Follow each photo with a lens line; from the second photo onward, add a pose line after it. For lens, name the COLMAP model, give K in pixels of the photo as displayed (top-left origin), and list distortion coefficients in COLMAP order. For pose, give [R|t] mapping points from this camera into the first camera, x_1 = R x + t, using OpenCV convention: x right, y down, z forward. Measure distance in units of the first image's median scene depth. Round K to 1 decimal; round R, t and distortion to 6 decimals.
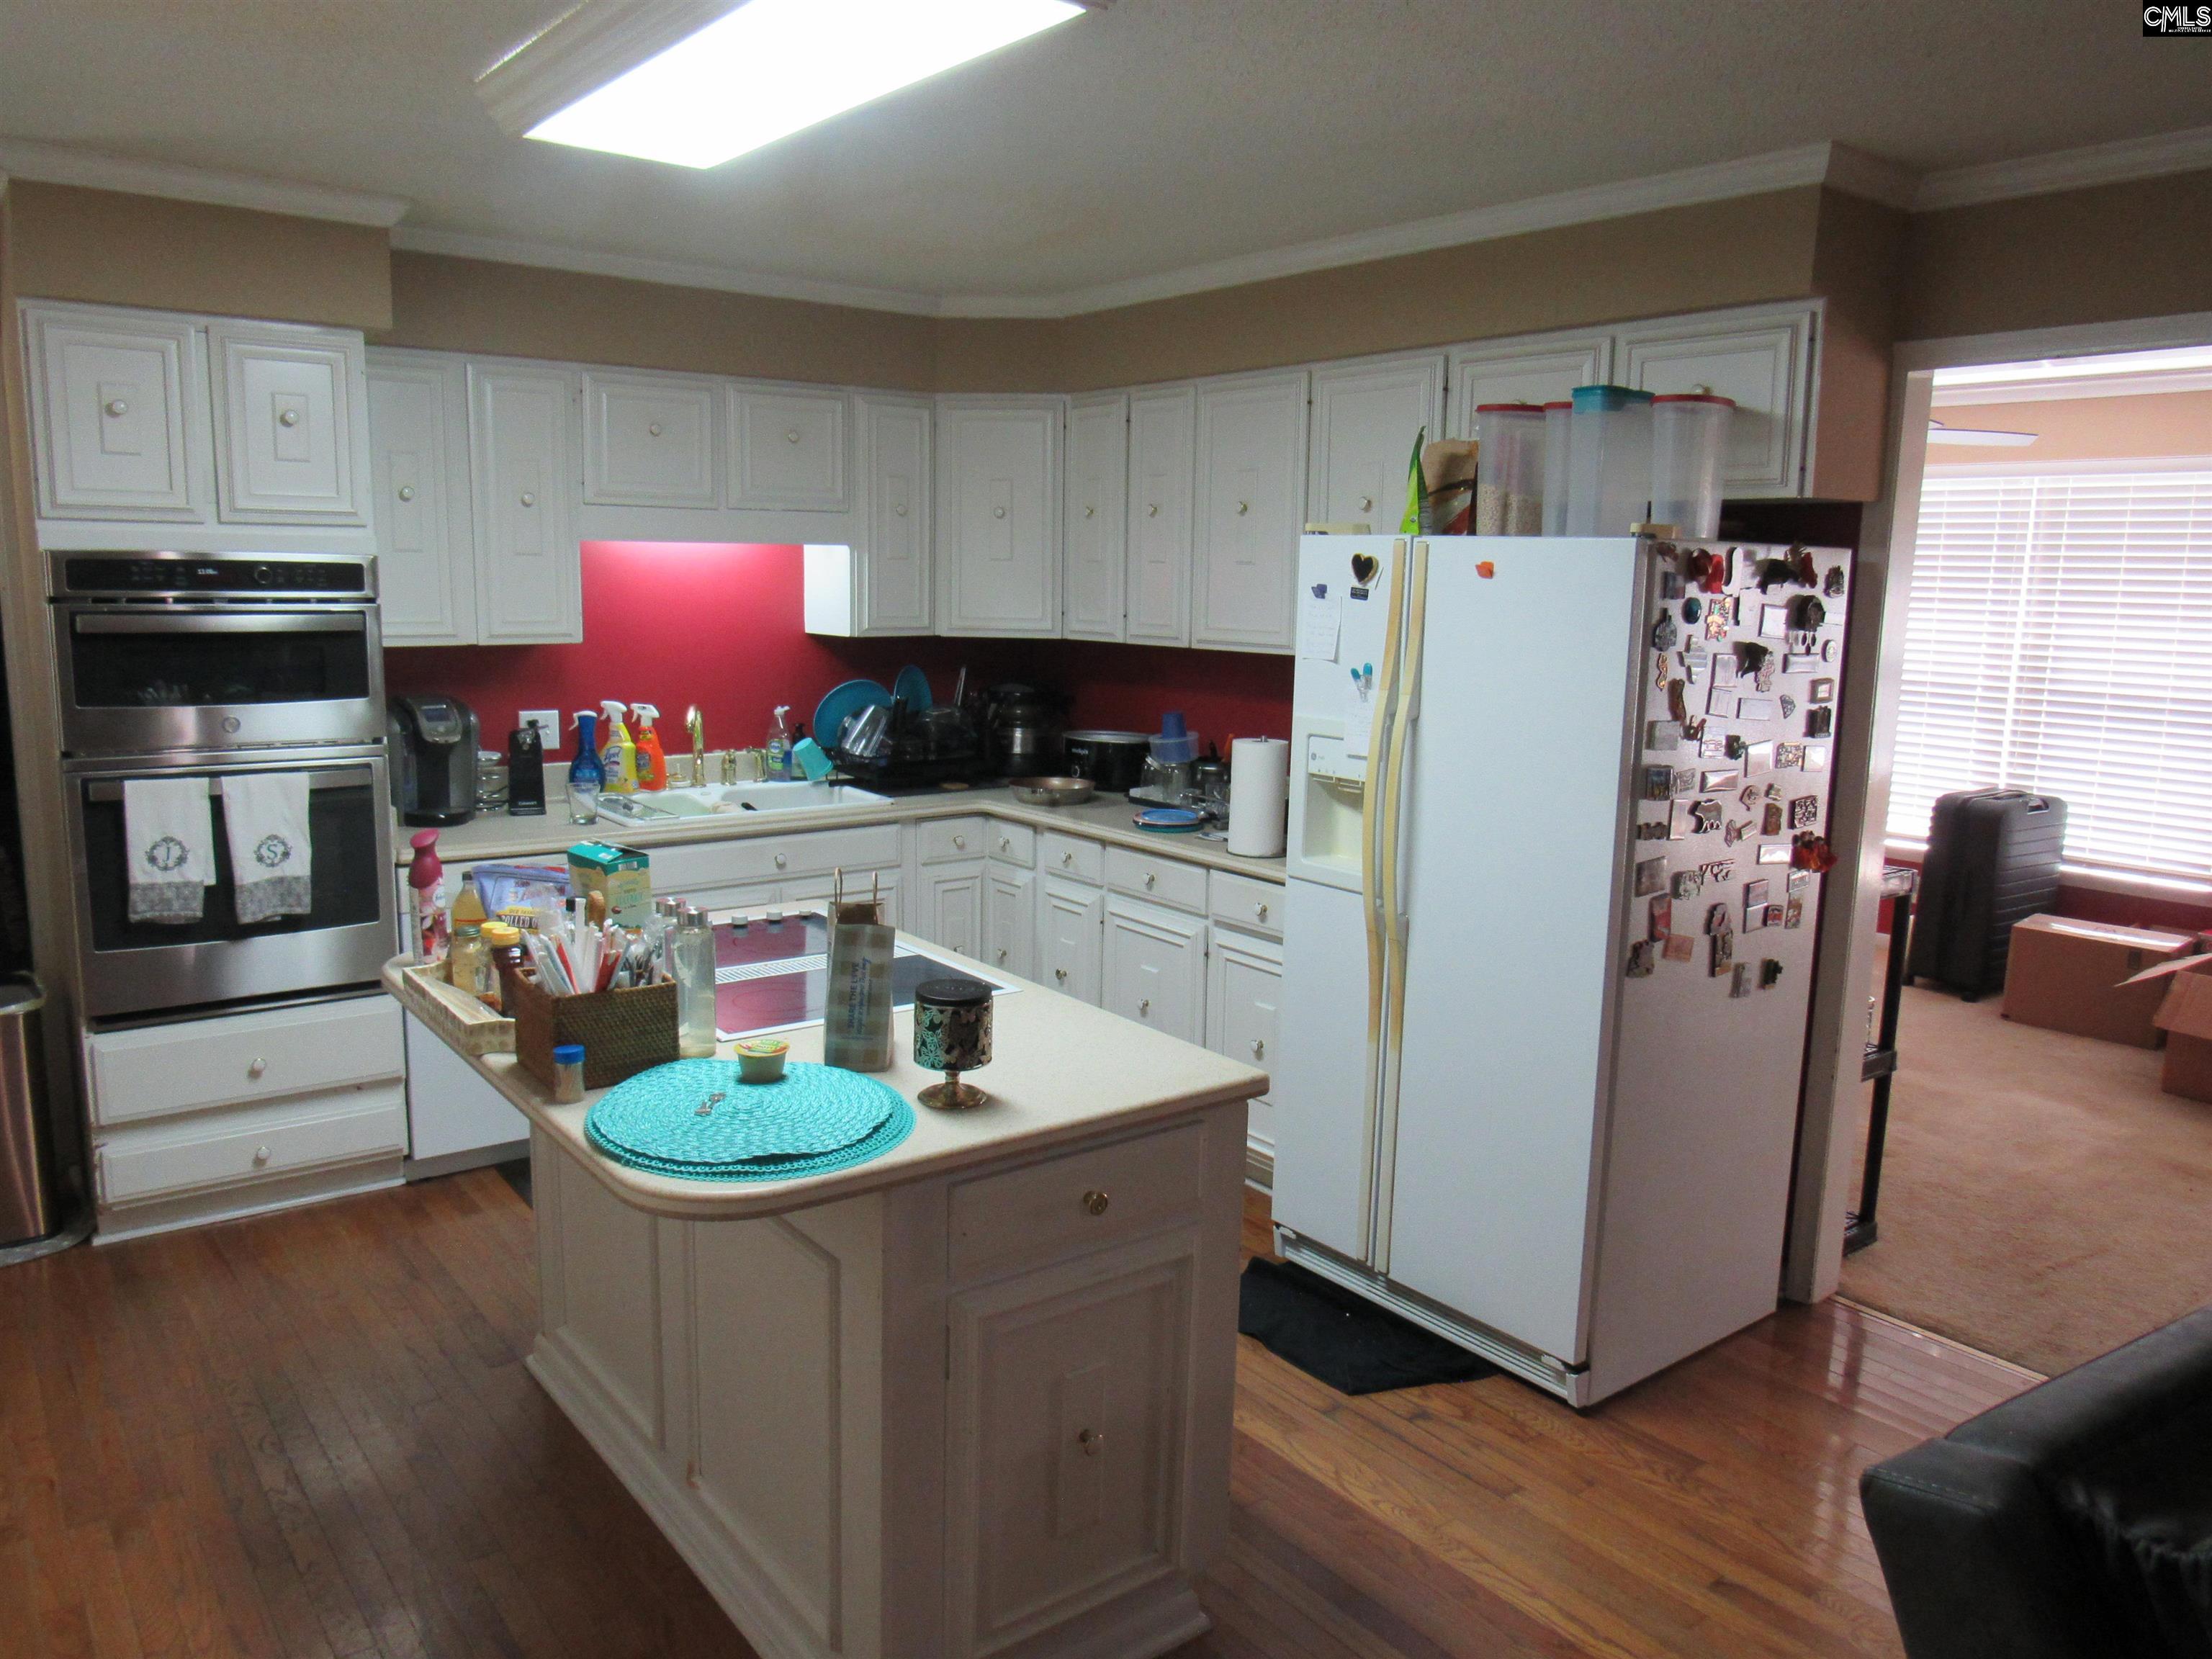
lens RADIAL K [[1605.8, 0, 1120.5], [0, 1605.8, 823.4], [0, 0, 1]] dist [-0.030746, 0.001602]
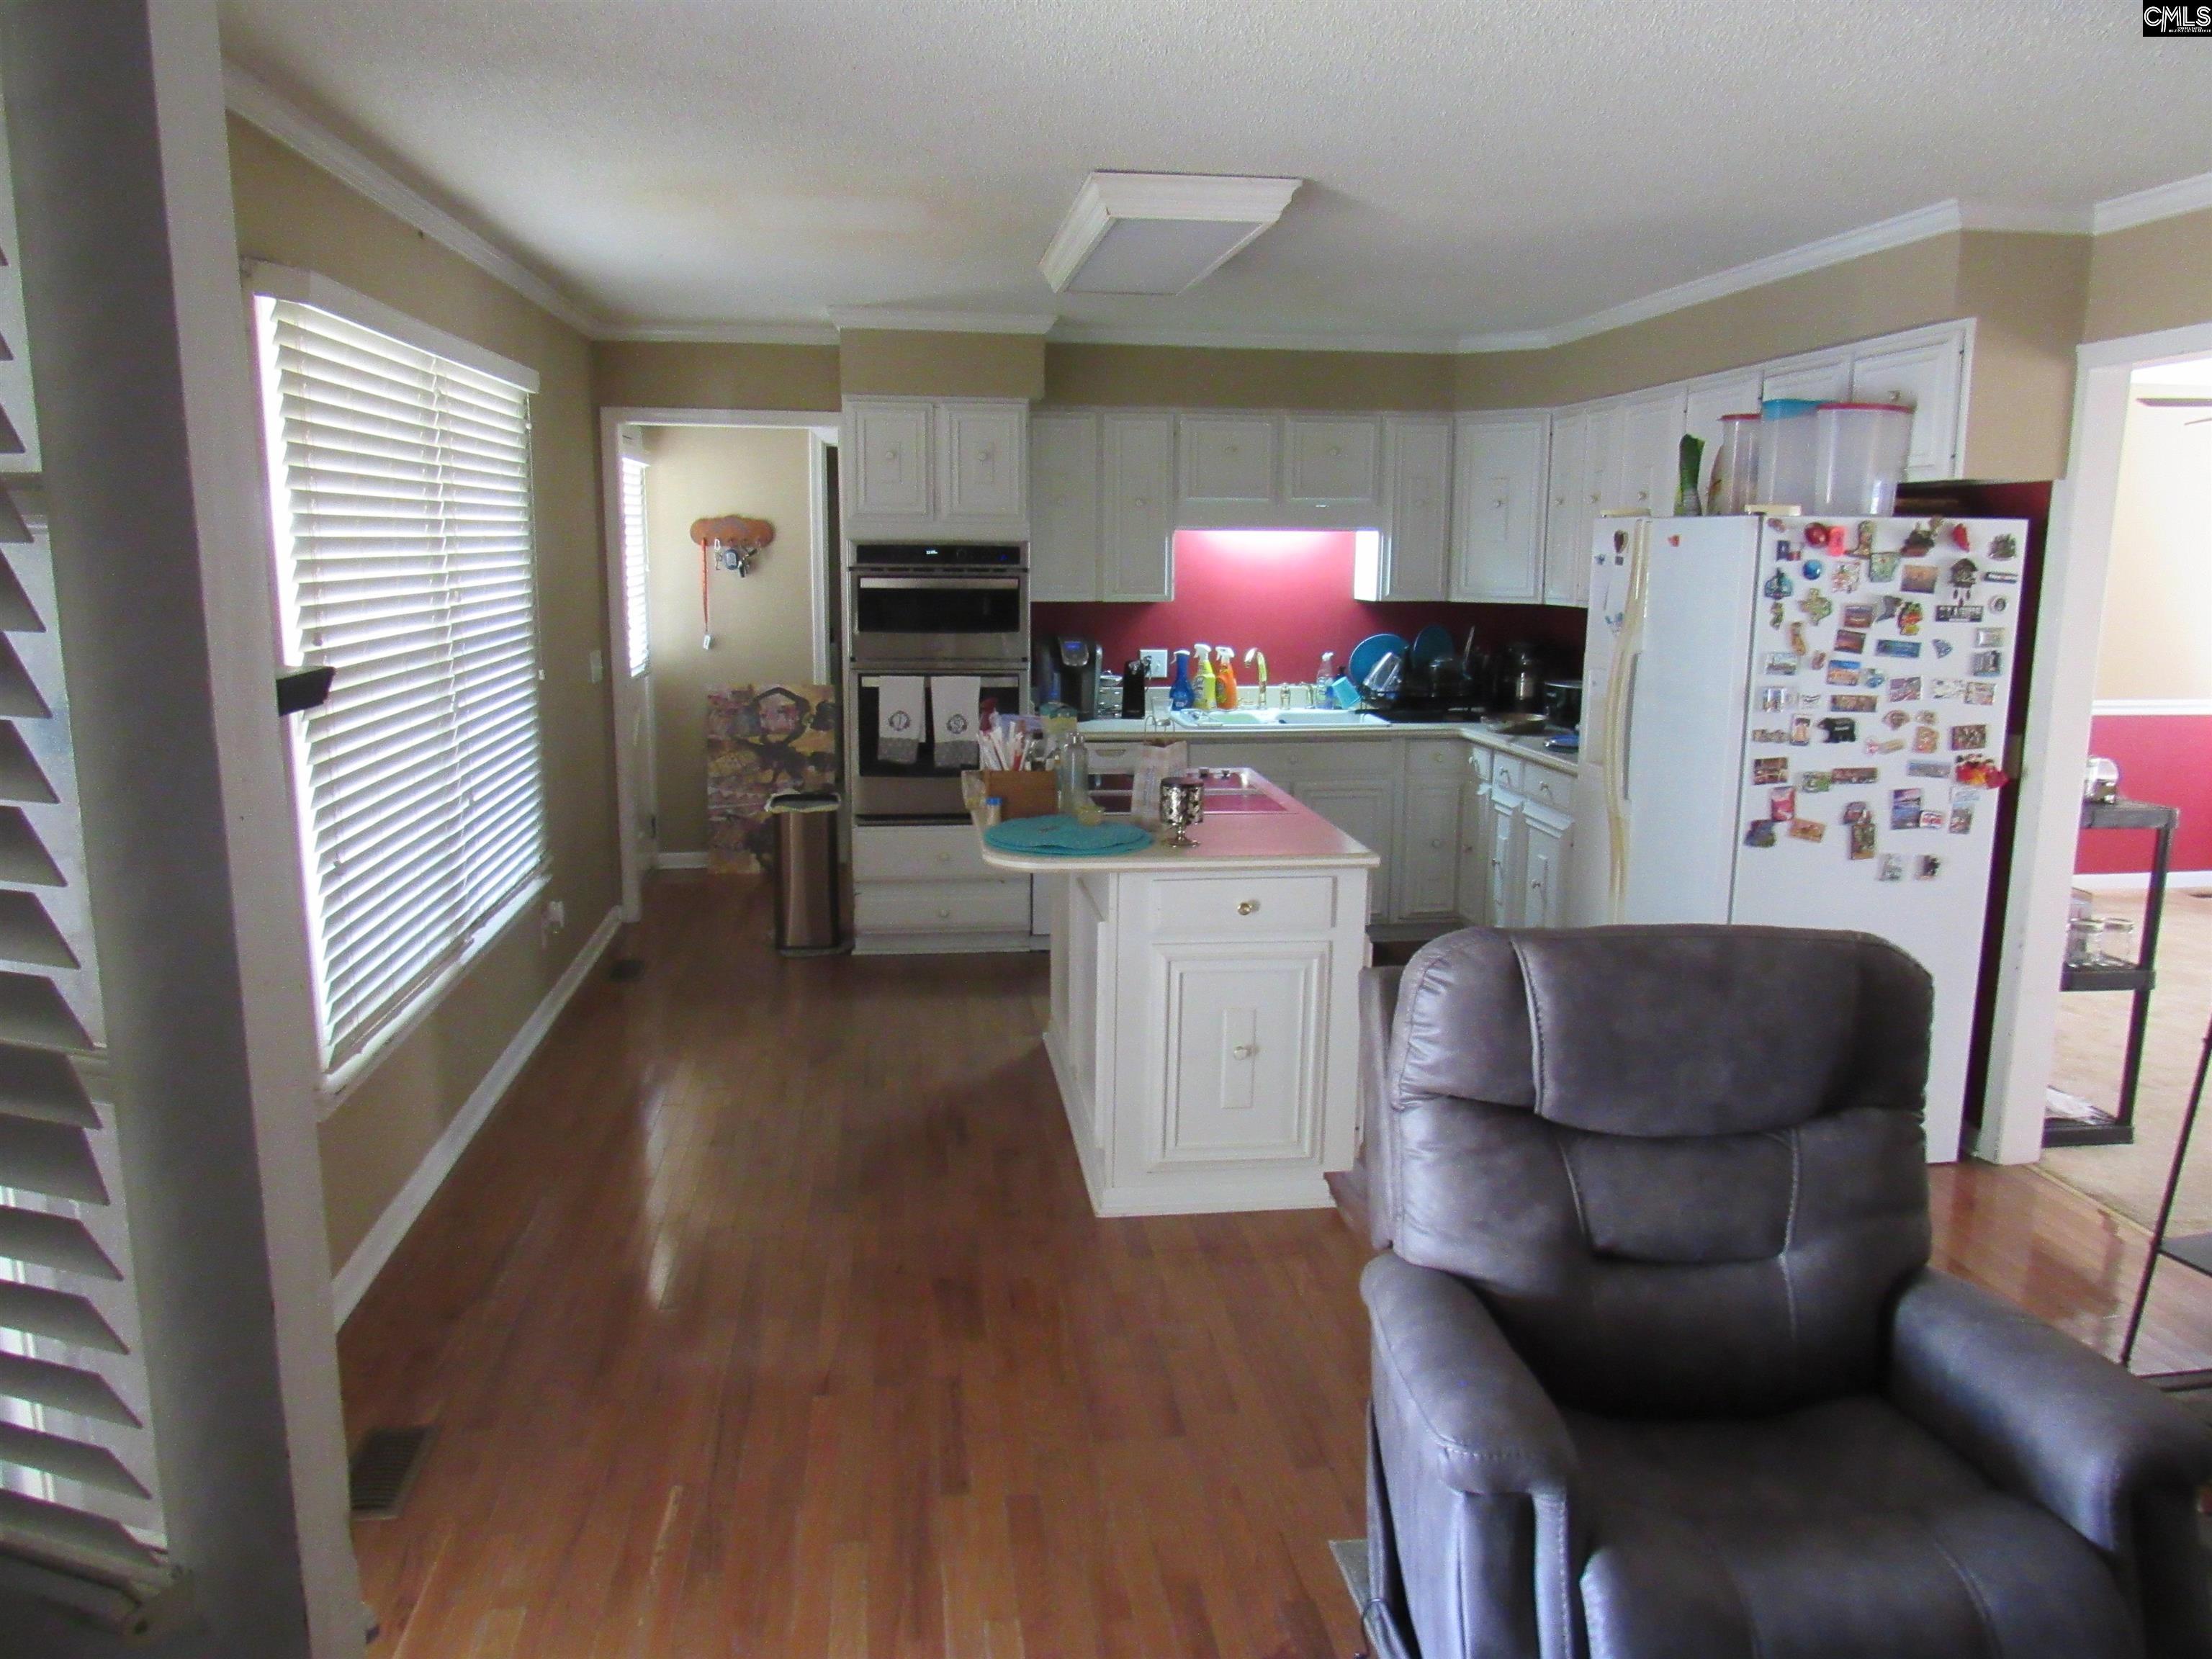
lens RADIAL K [[1556.8, 0, 1094.1], [0, 1556.8, 829.6], [0, 0, 1]] dist [-0.038902, 0.013388]
pose [[0.864451, 0.076416, -0.496875, 0.387118], [-0.068821, 0.997063, 0.033608, 0.061352], [0.497984, 0.005143, 0.867171, -0.310125]]
